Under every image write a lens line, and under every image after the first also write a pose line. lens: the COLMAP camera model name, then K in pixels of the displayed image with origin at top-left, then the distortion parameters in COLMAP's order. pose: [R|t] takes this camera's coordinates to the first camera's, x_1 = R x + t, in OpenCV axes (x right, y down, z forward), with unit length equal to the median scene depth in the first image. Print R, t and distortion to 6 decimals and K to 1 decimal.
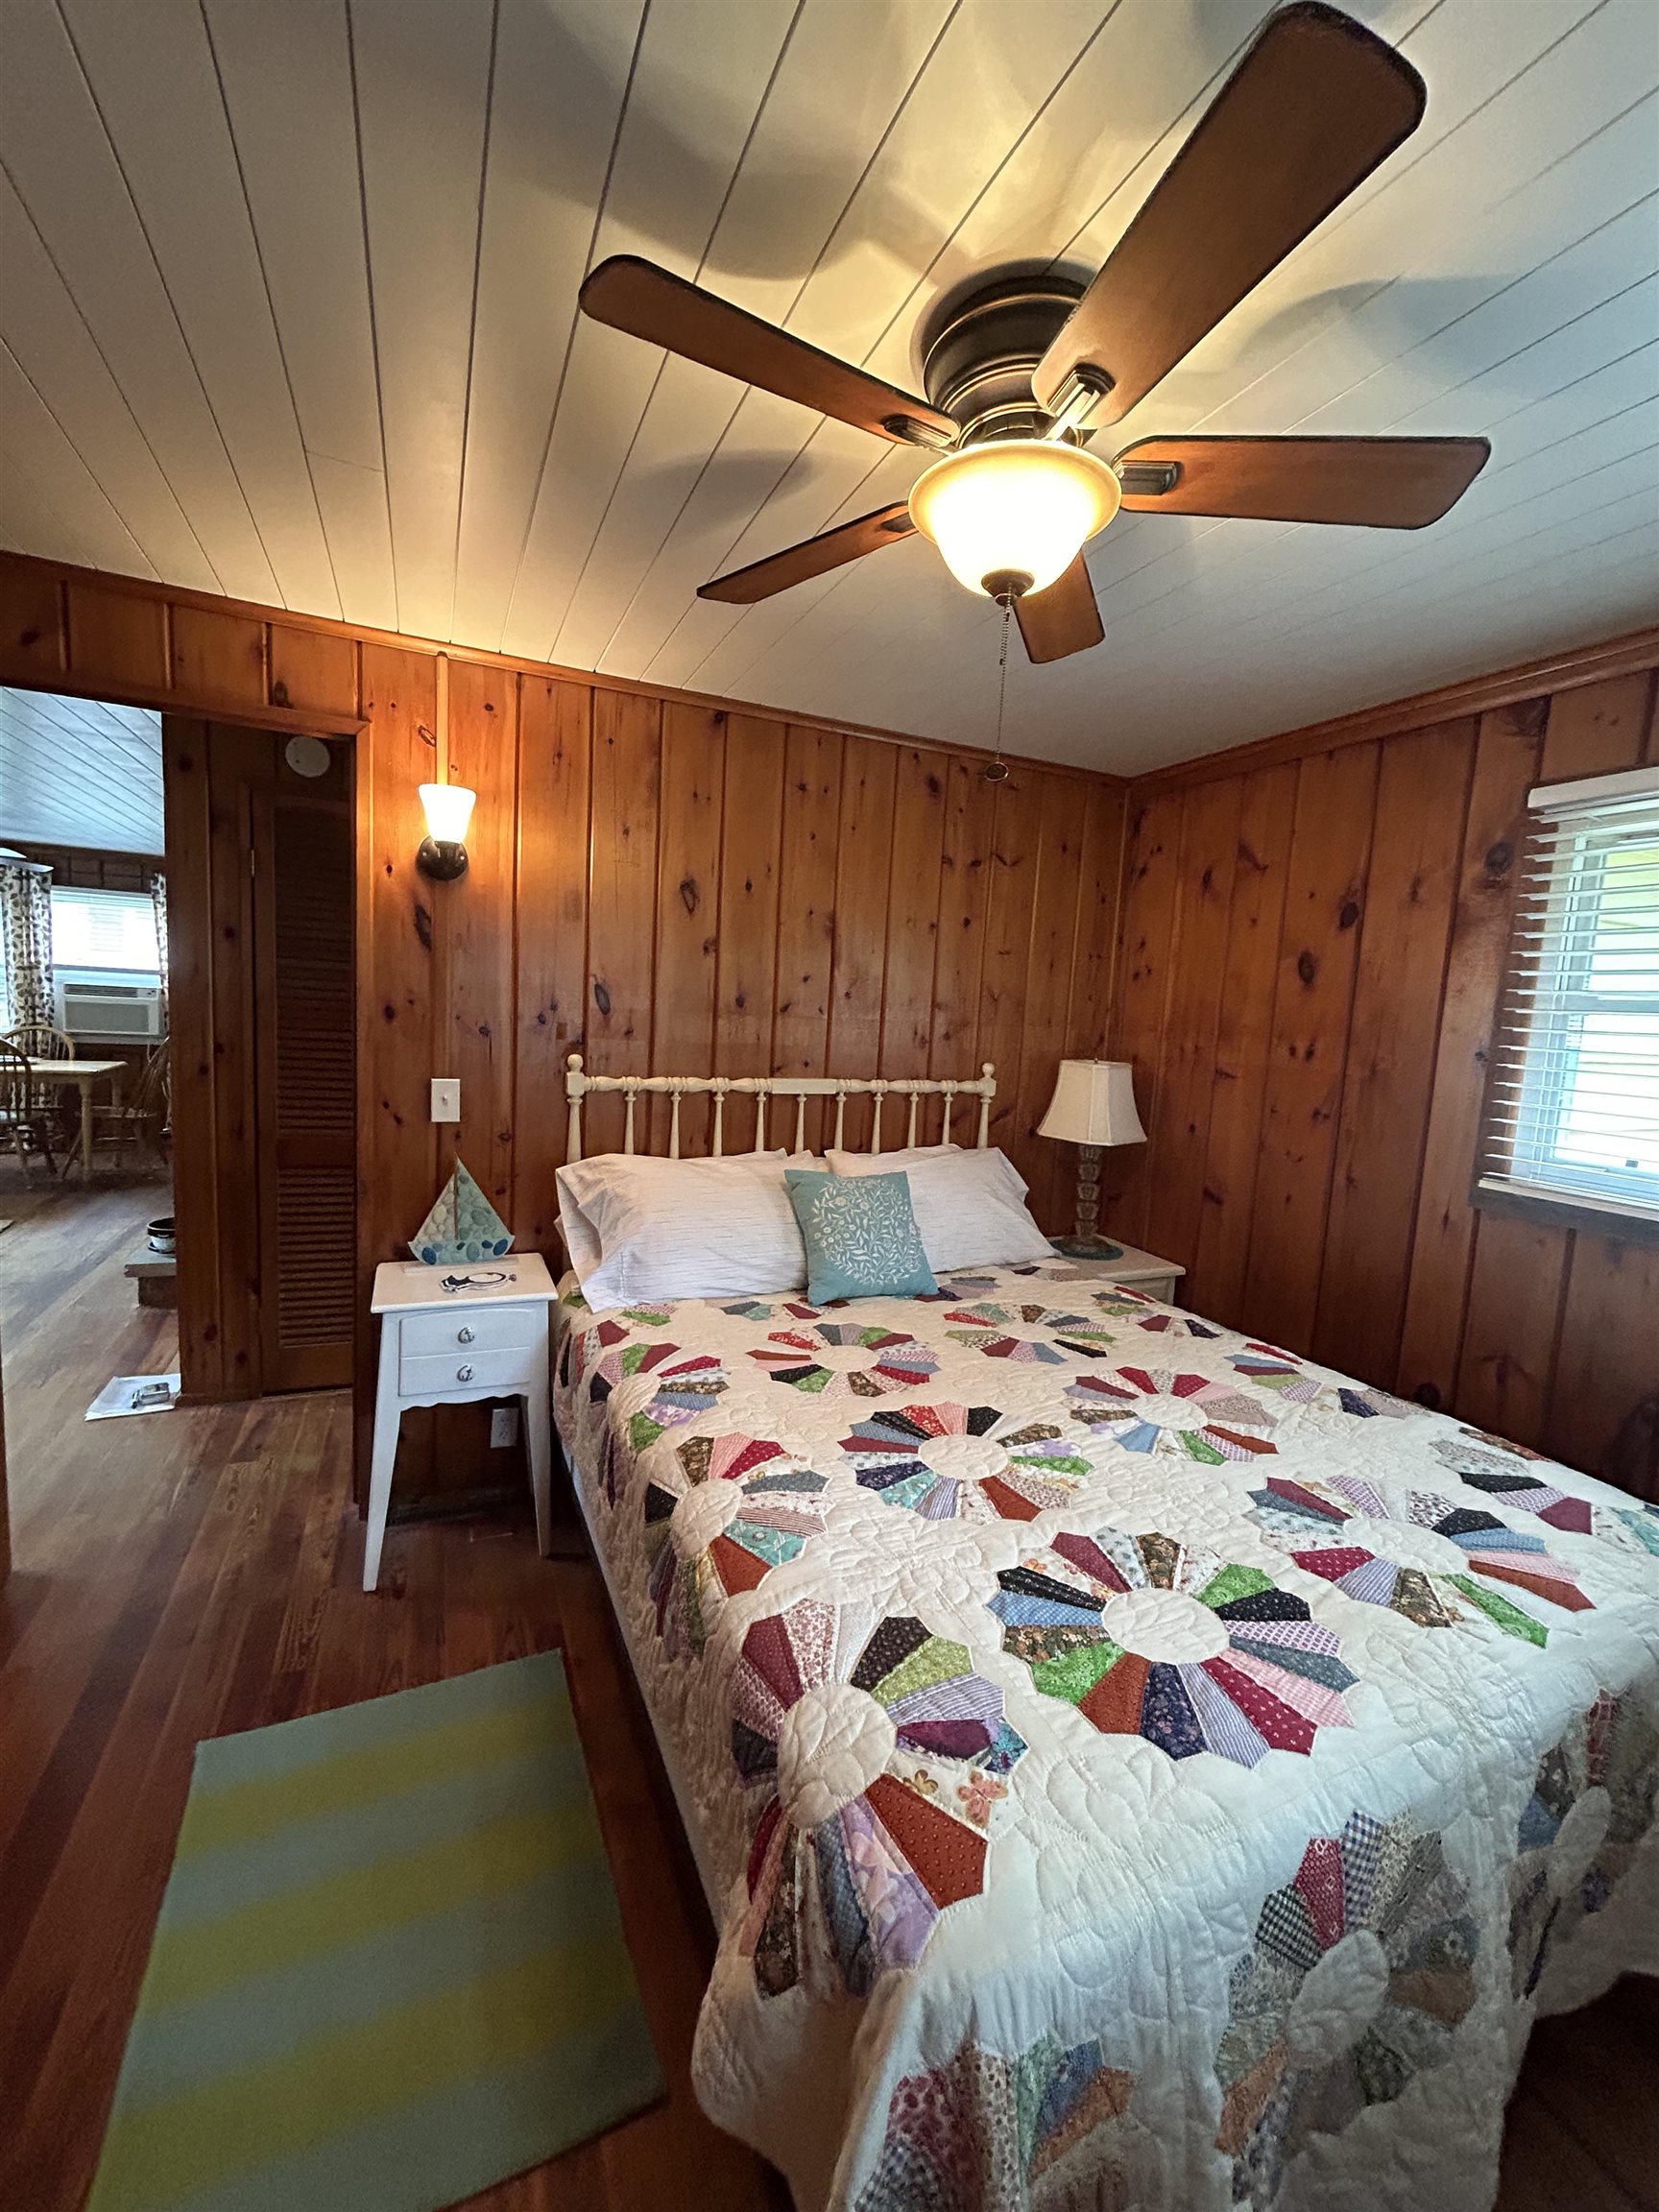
lens RADIAL K [[887.9, 0, 830.6], [0, 887.9, 1102.4], [0, 0, 1]] dist [-0.002438, 0.001015]
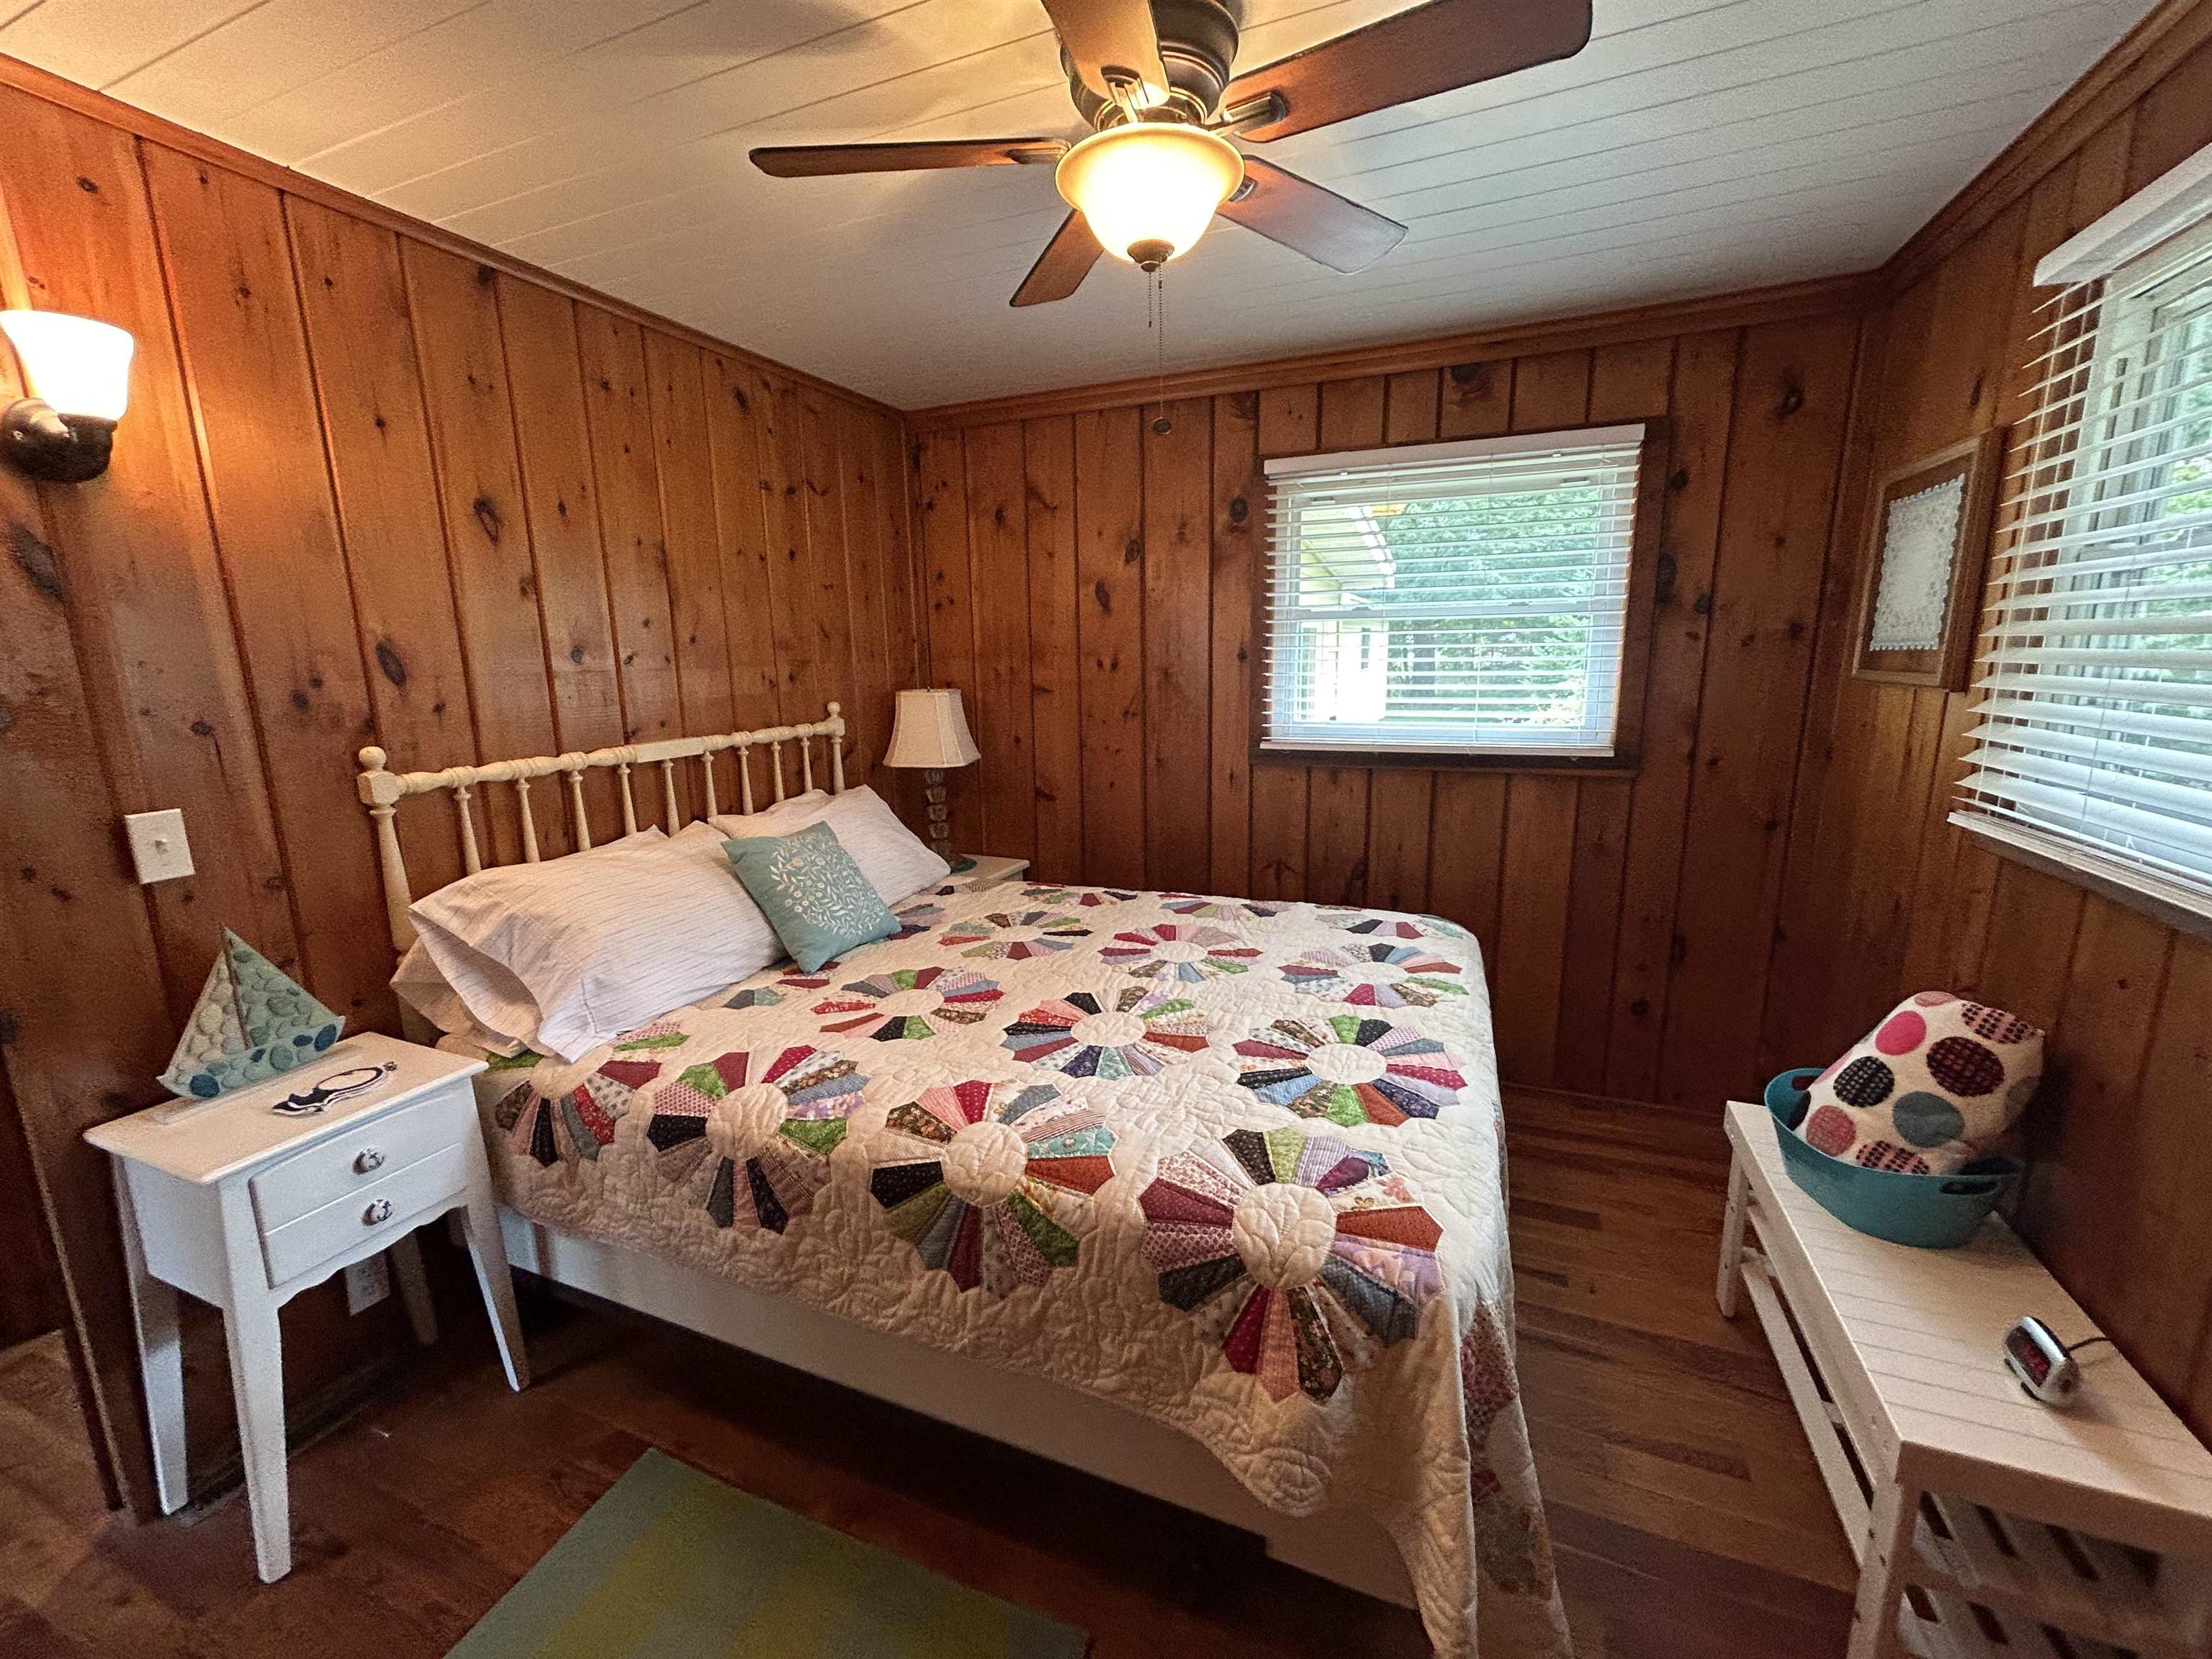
lens RADIAL K [[887.9, 0, 1099.5], [0, 887.9, 825.1], [0, 0, 1]] dist [-0.002438, 0.001015]
pose [[0.735481, -0.194612, 0.648995, -0.374975], [0.128416, 0.980539, 0.148502, -0.026201], [-0.665265, -0.025879, 0.746159, 0.097729]]
